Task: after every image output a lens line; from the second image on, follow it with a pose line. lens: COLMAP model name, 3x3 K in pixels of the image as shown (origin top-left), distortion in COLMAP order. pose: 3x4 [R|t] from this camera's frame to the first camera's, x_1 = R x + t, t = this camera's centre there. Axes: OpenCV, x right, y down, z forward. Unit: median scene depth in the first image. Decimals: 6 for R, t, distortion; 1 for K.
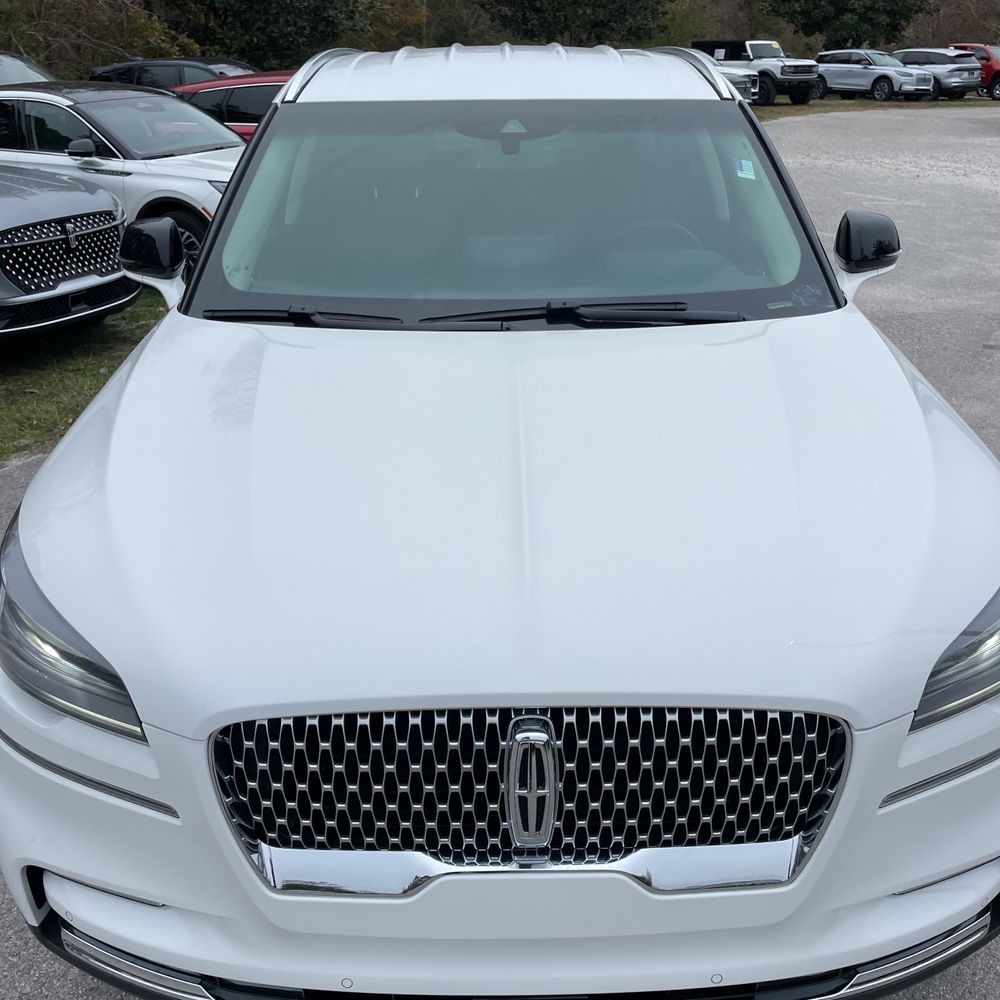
lens RADIAL K [[1001.0, 0, 499.8], [0, 1001.0, 515.1], [0, 0, 1]] dist [0.104820, -0.118502]
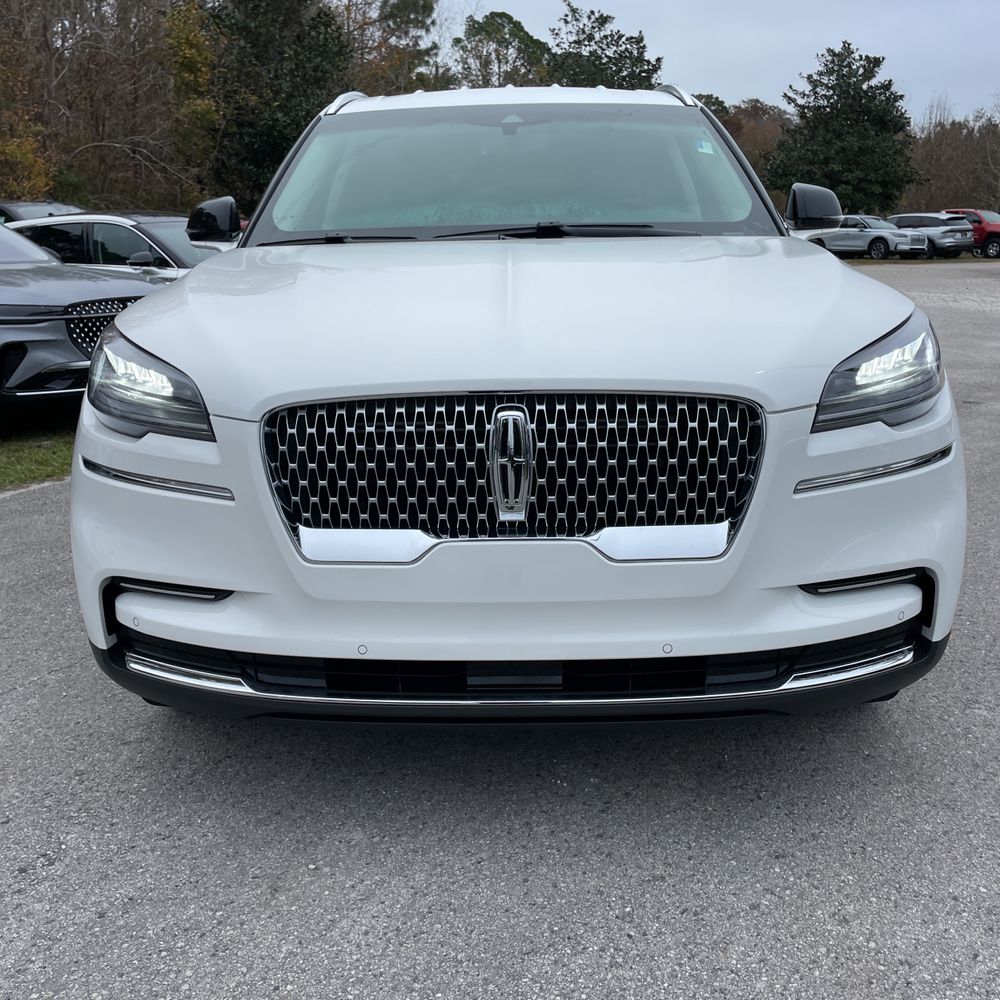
lens RADIAL K [[1003.4, 0, 472.4], [0, 1003.4, 500.3], [0, 0, 1]] dist [0.098360, -0.120428]
pose [[0.998977, 0.000767, -0.045225, 0.019603], [-0.008615, 0.984777, -0.173607, 0.262471], [0.044404, 0.173819, 0.983776, -0.116191]]
